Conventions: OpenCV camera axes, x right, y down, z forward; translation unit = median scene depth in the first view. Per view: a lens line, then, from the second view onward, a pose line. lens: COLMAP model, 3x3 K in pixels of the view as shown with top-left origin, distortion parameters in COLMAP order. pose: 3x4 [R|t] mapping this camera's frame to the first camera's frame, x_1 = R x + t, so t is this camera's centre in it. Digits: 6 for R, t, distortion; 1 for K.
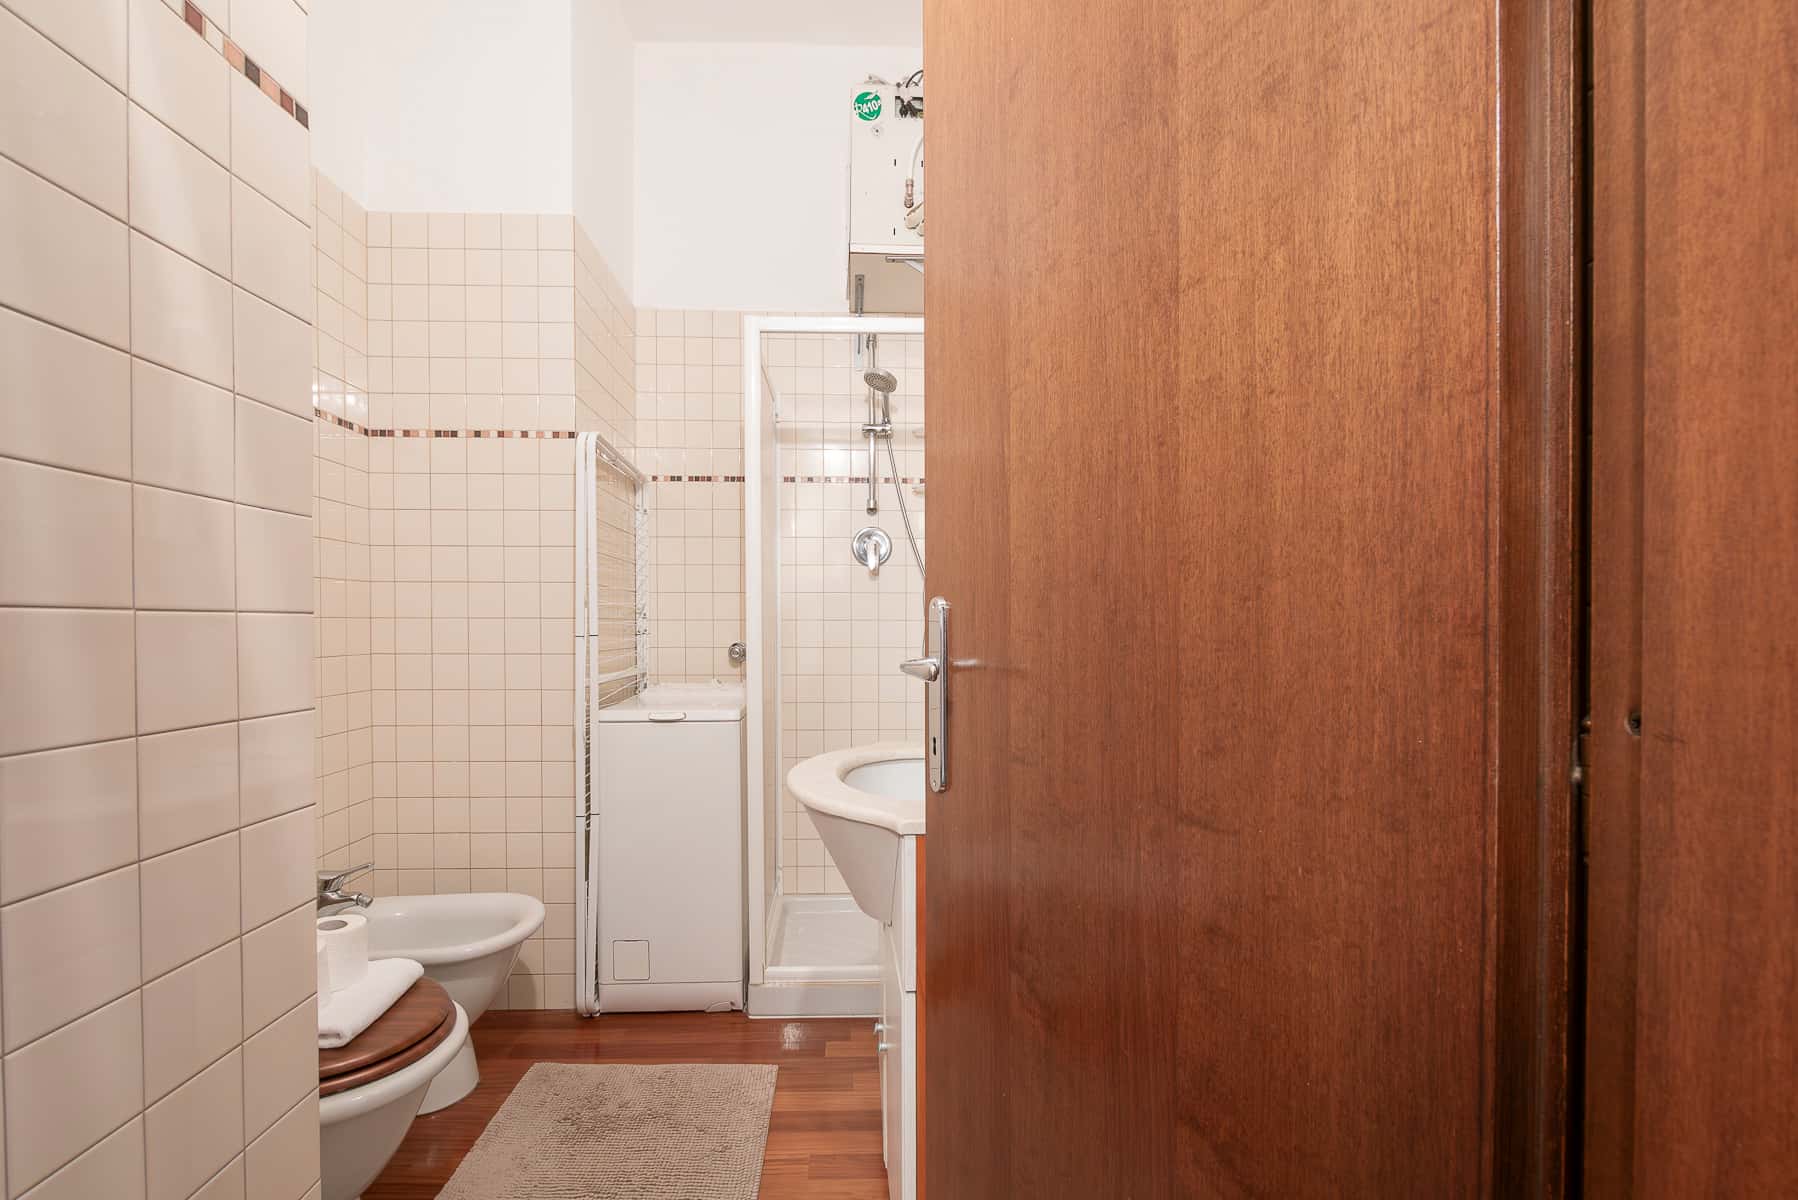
lens RADIAL K [[791.9, 0, 854.6], [0, 791.9, 640.0], [0, 0, 1]] dist [-0.008728, 0.000153]
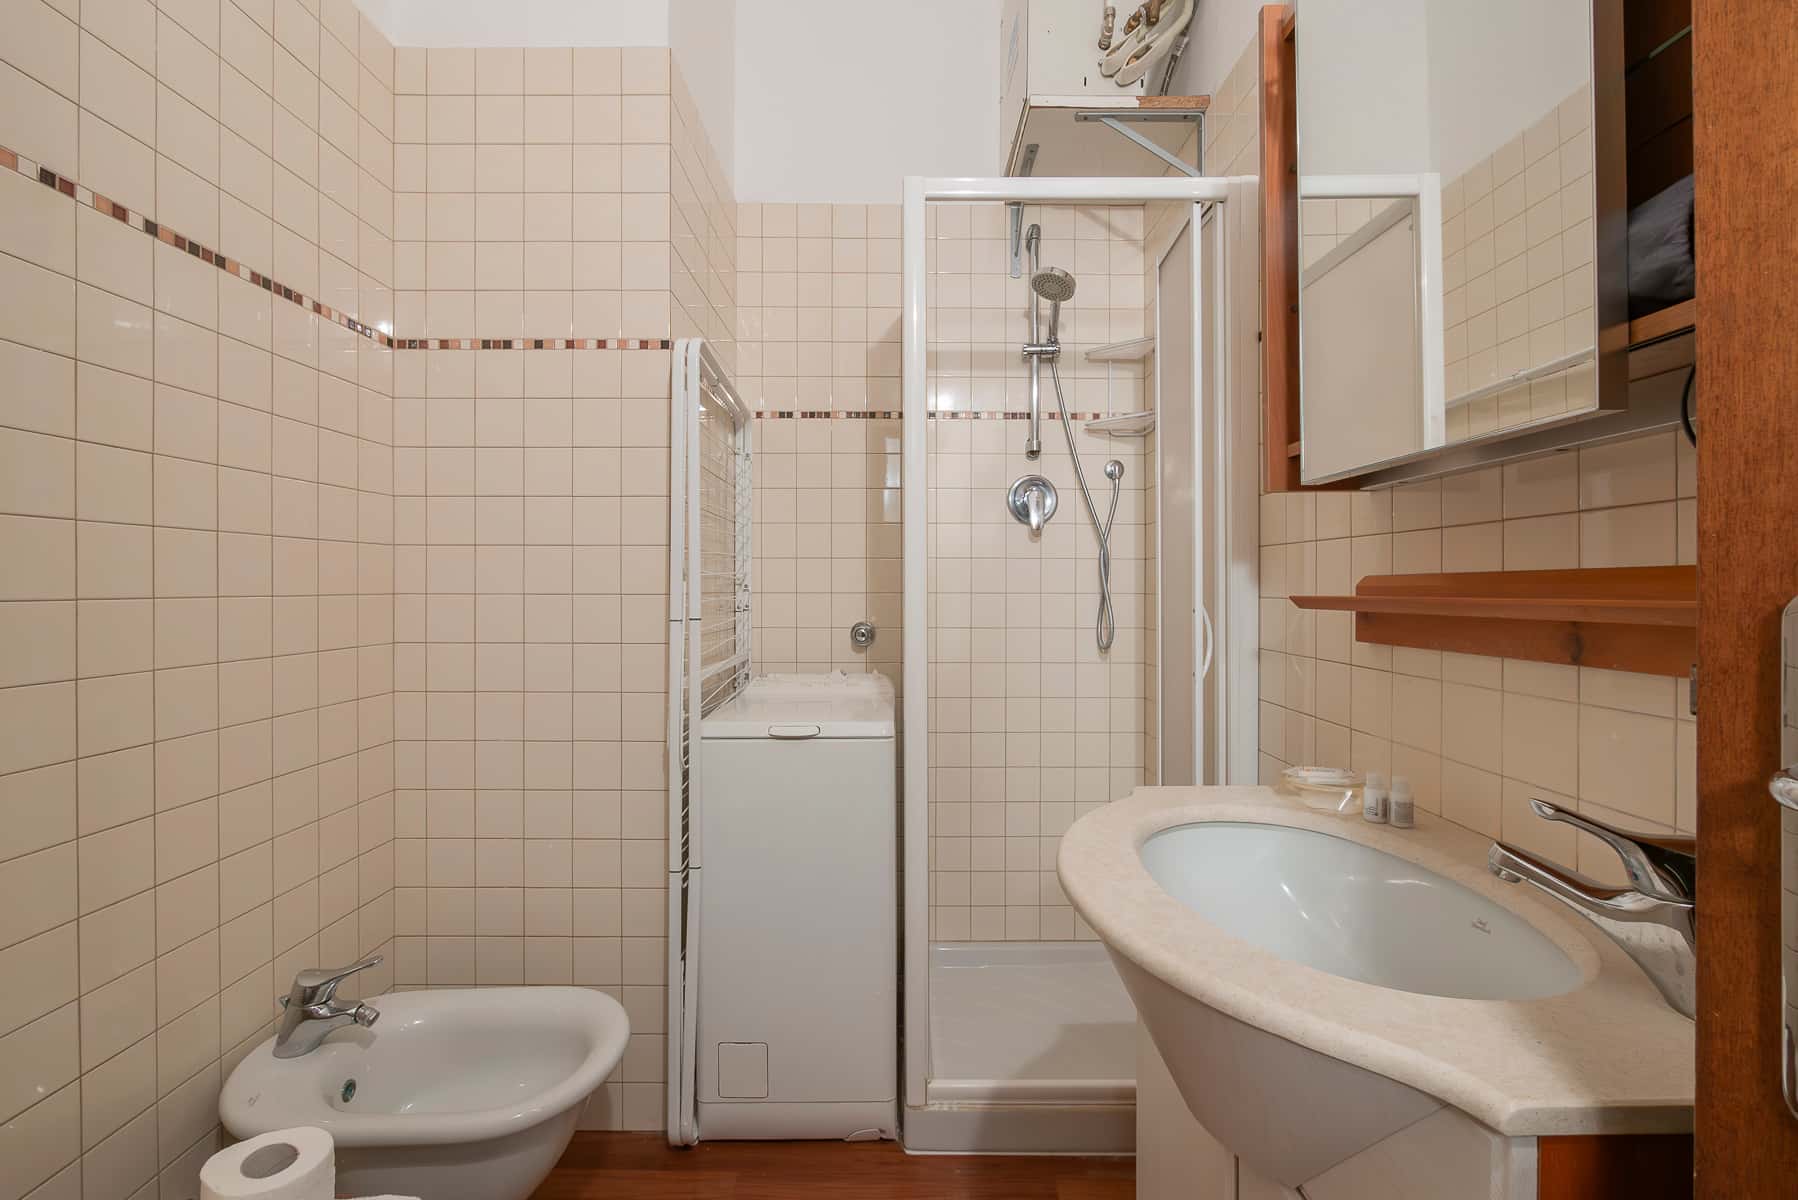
lens RADIAL K [[799.0, 0, 889.0], [0, 799.0, 590.3], [0, 0, 1]] dist [-0.010067, 0.000674]
pose [[0.999435, 0.000450, -0.033605, -0.124422], [-0.001060, 0.999835, -0.018124, -0.018149], [0.033592, 0.018150, 0.999271, 0.269701]]
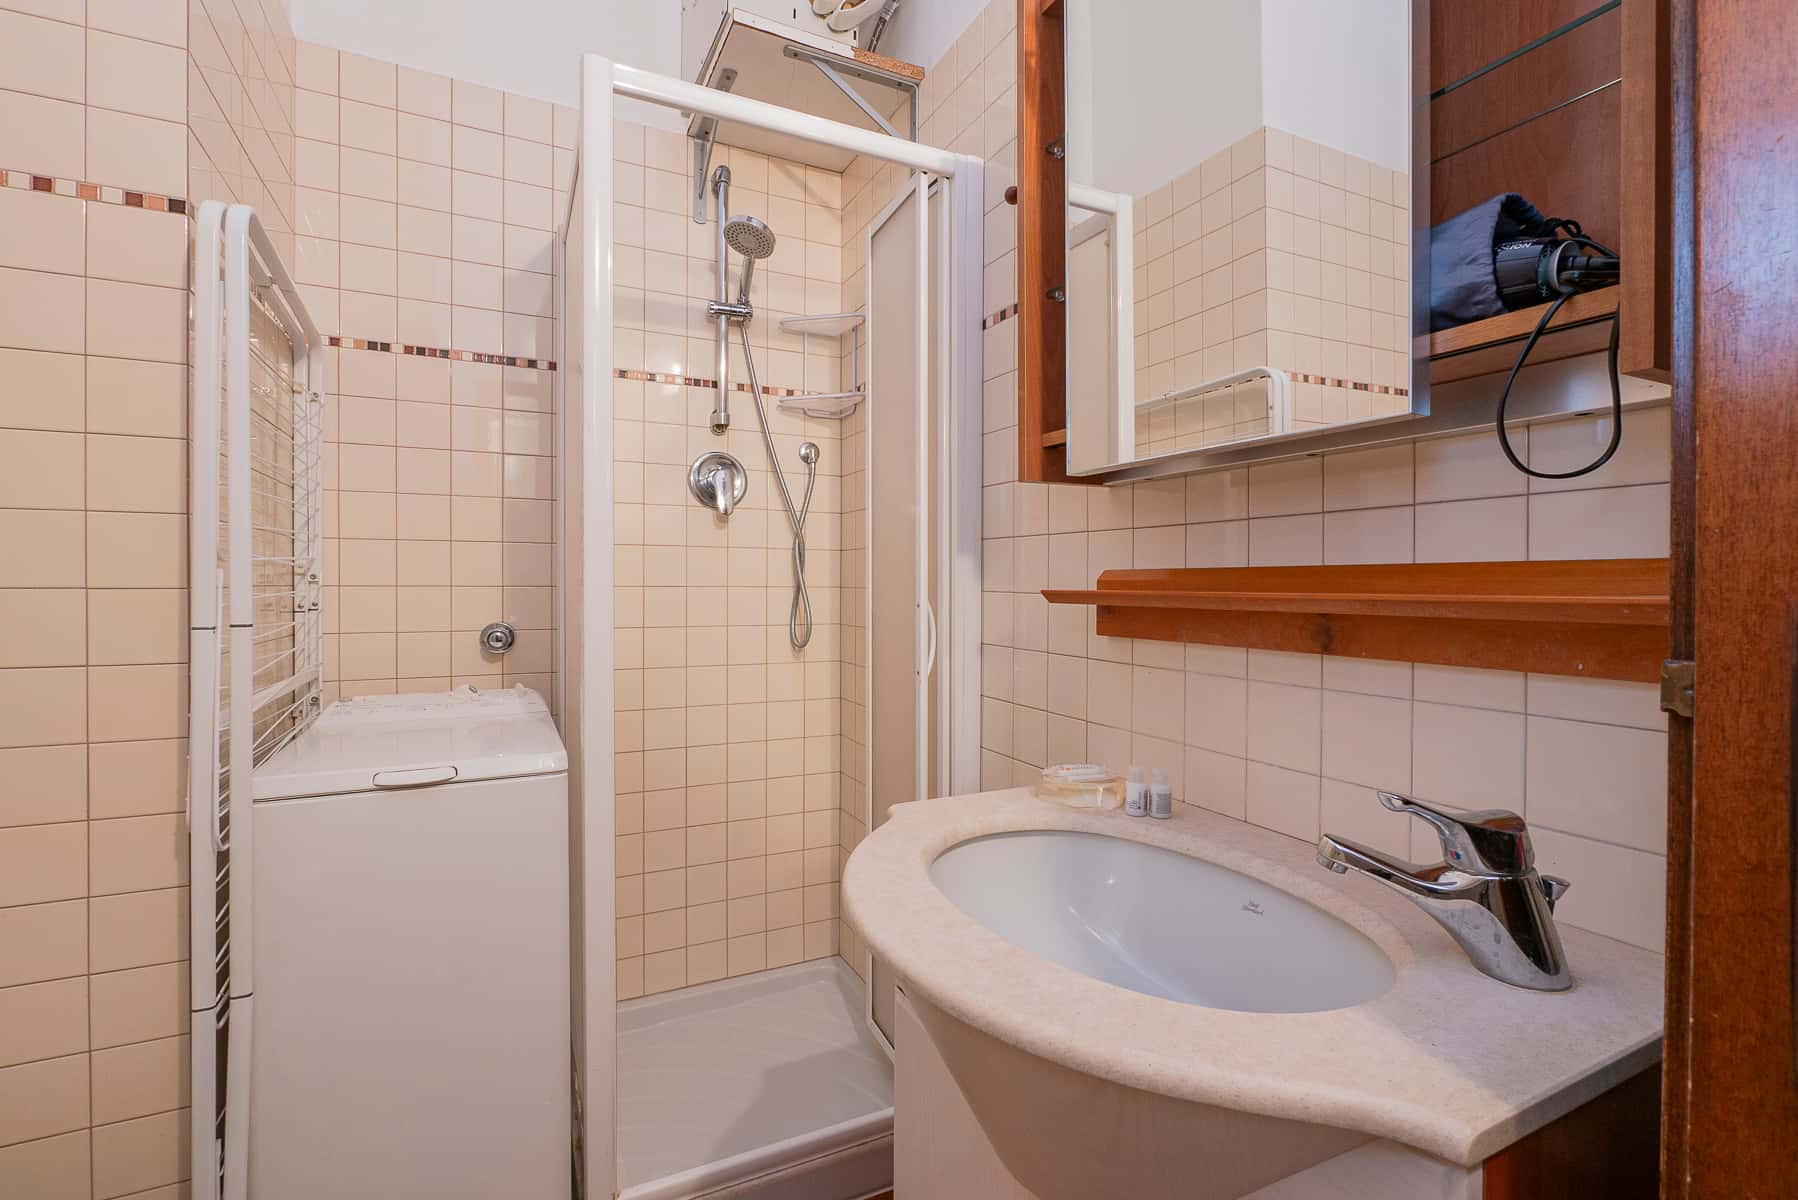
lens RADIAL K [[839.2, 0, 955.5], [0, 839.2, 589.9], [0, 0, 1]] dist [-0.008208, 0.001790]
pose [[0.893268, -0.000454, 0.449524, -0.162572], [0.005117, 0.999945, -0.009159, -0.019467], [-0.449495, 0.010482, 0.893221, 0.336006]]
